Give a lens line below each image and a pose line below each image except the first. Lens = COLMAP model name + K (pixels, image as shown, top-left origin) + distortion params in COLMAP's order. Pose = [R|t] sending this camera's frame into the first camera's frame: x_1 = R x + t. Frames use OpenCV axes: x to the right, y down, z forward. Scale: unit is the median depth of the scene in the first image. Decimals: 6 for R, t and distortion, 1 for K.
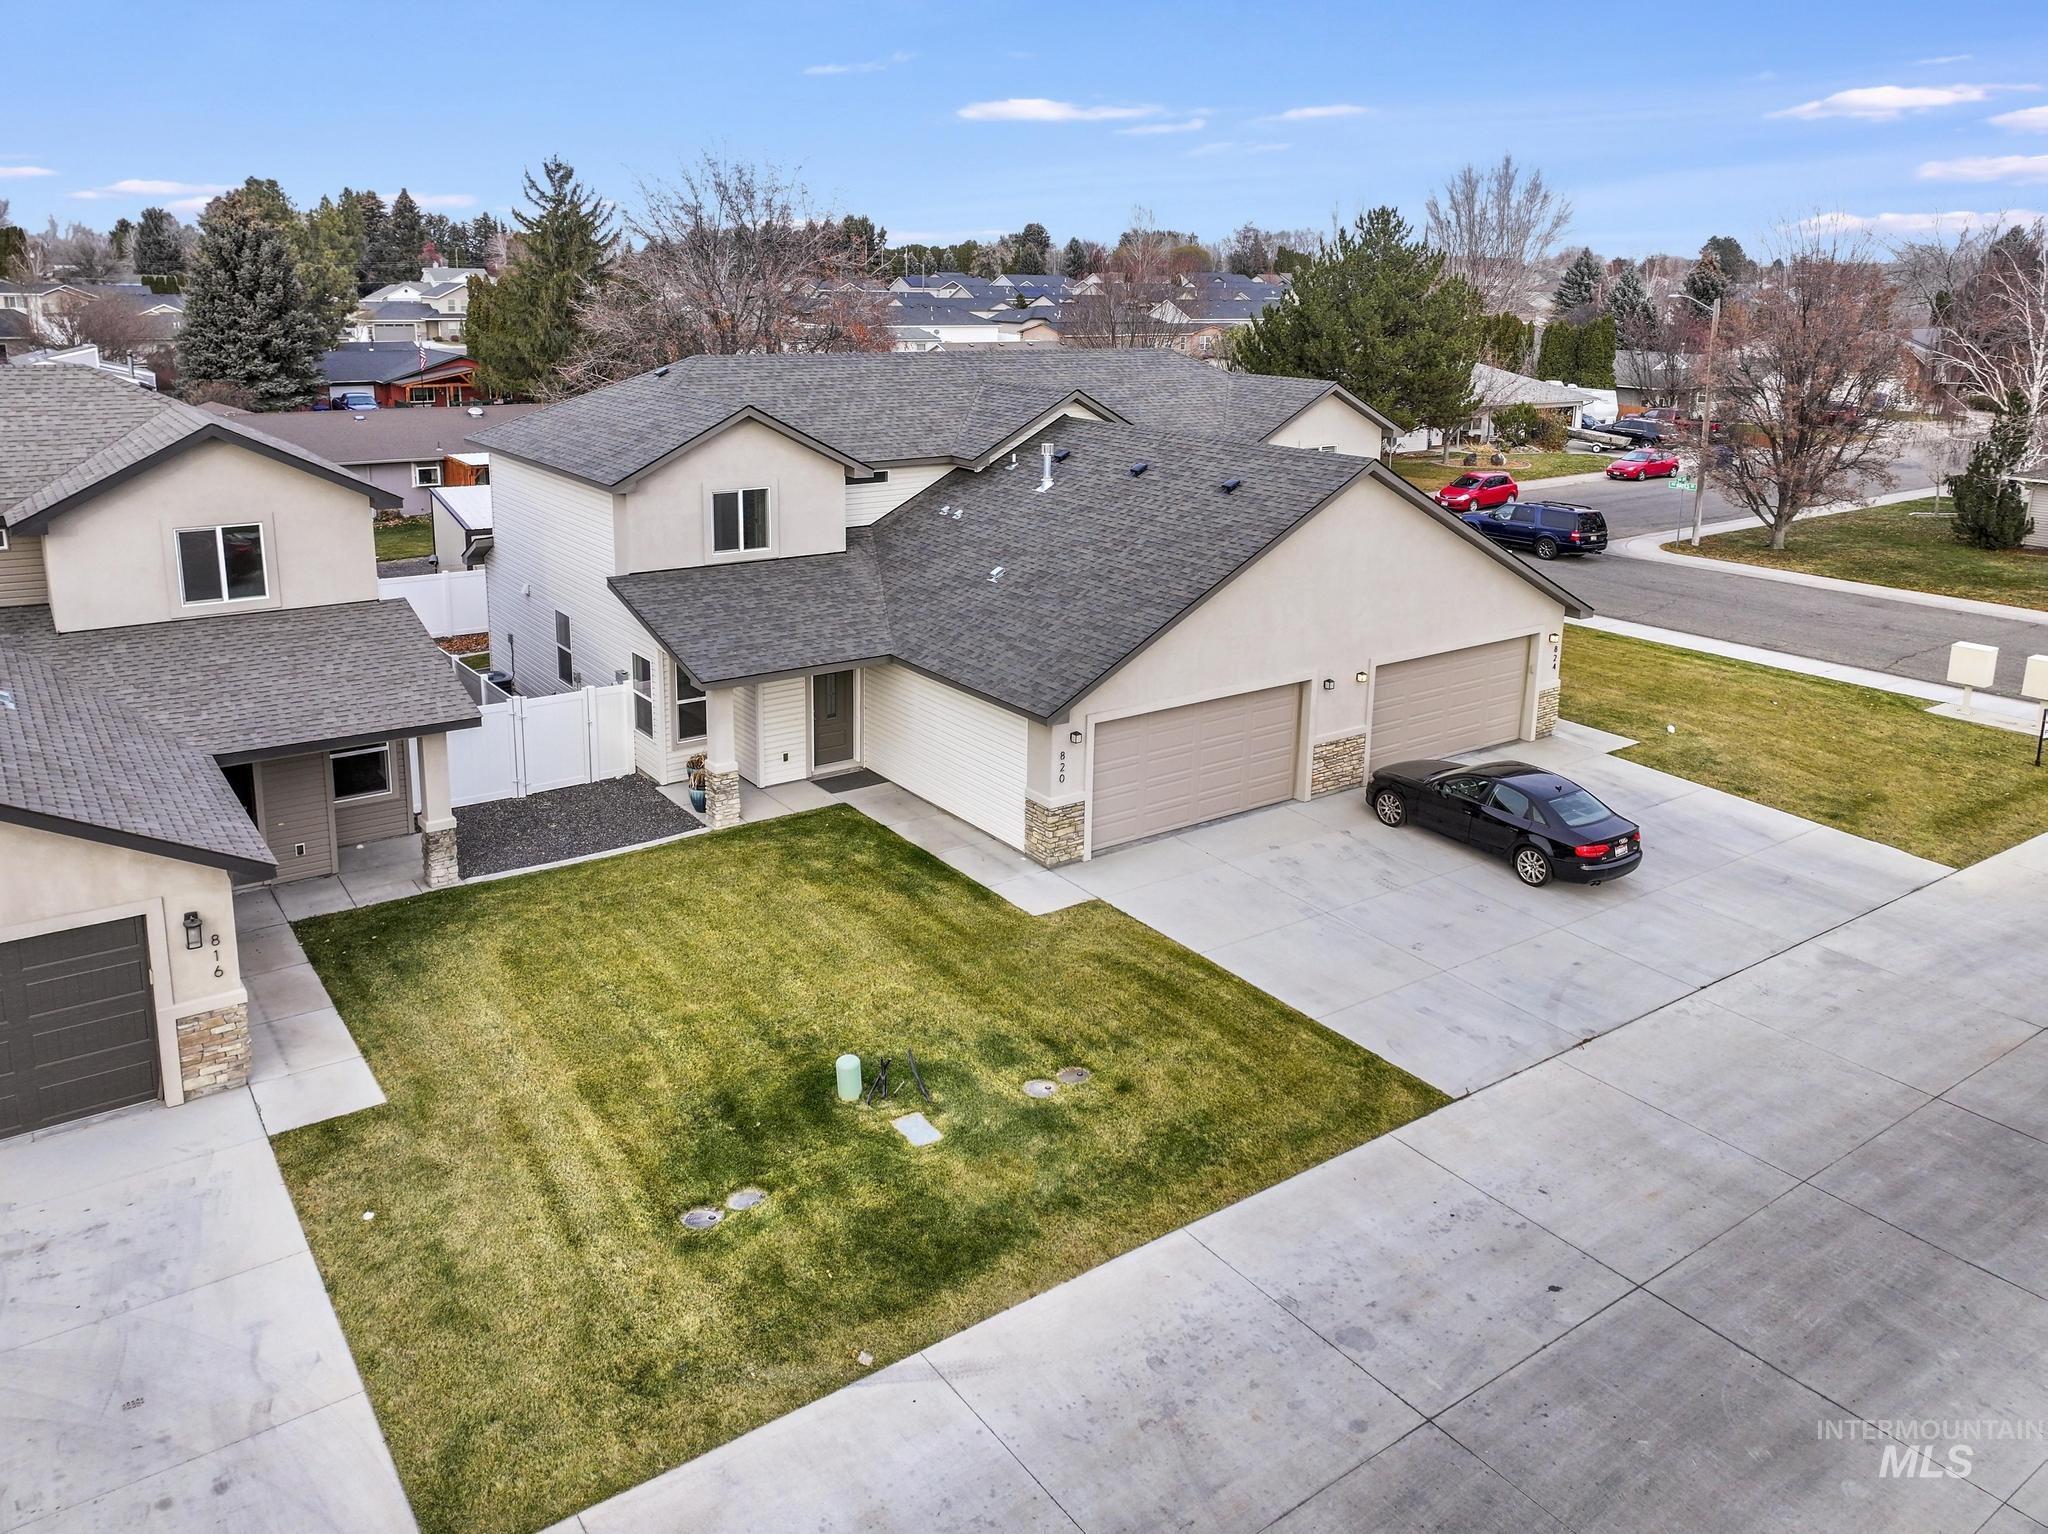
lens RADIAL K [[1489.3, 0, 1008.6], [0, 1489.3, 615.5], [0, 0, 1]] dist [0.001207, 0.007265]
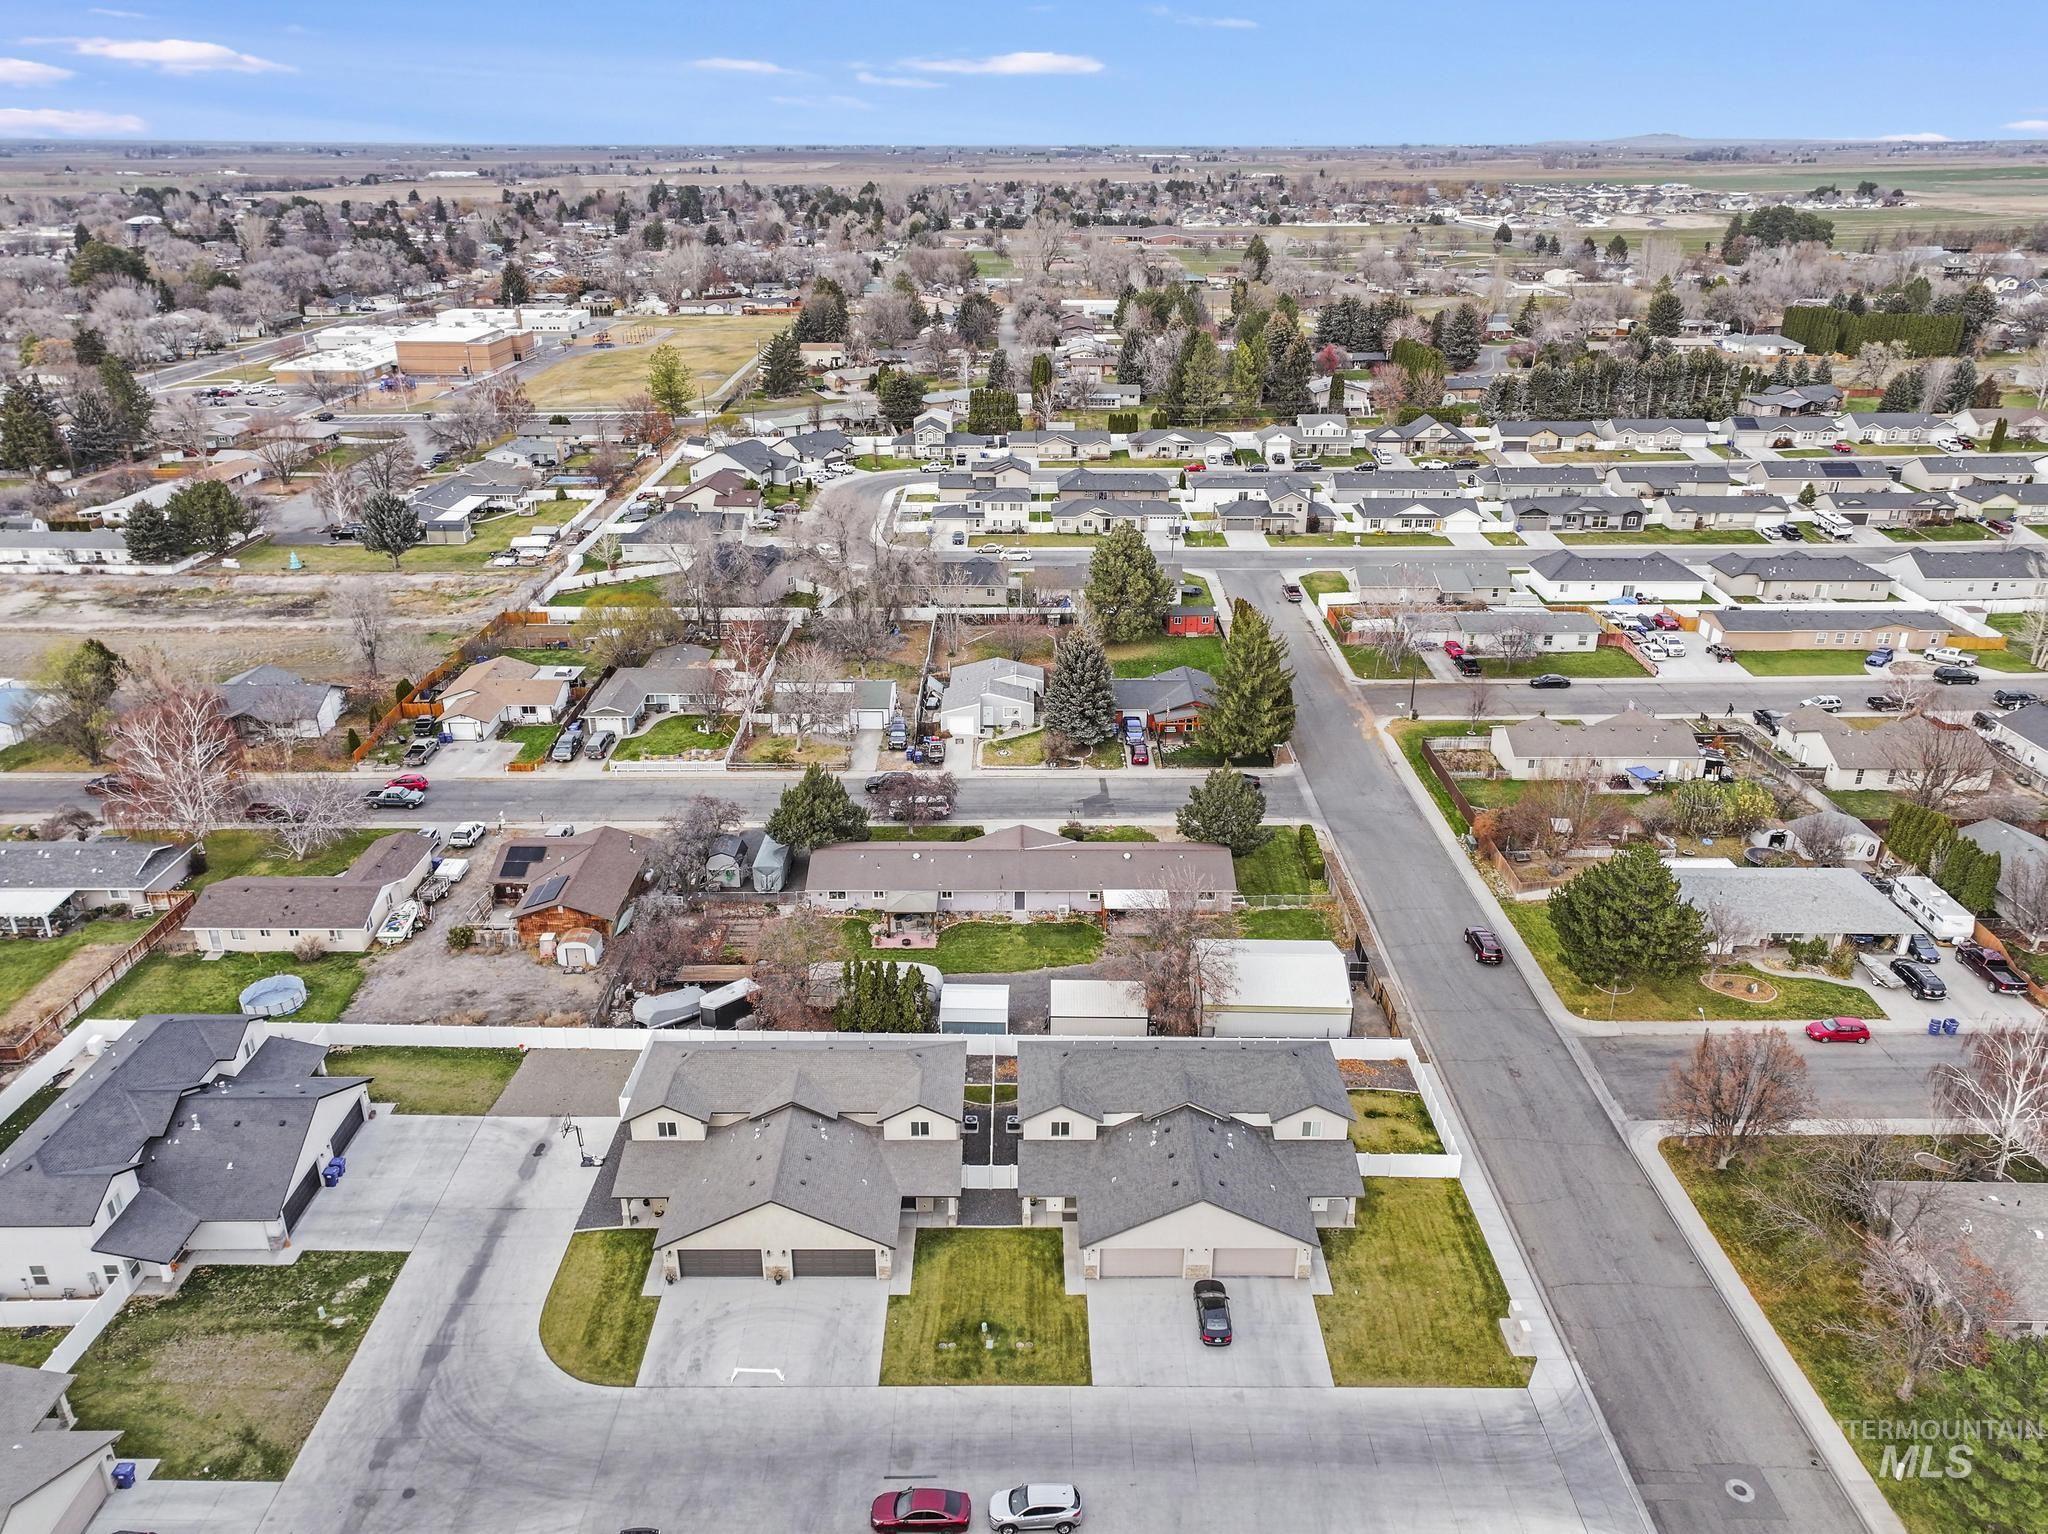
lens RADIAL K [[1476.1, 0, 1036.6], [0, 1476.1, 760.7], [0, 0, 1]] dist [0.000811, 0.009628]
pose [[0.817252, 0.217165, -0.533797, 1.781597], [-0.117031, 0.969520, 0.215254, -2.055686], [0.564272, -0.113446, 0.817757, -2.138338]]
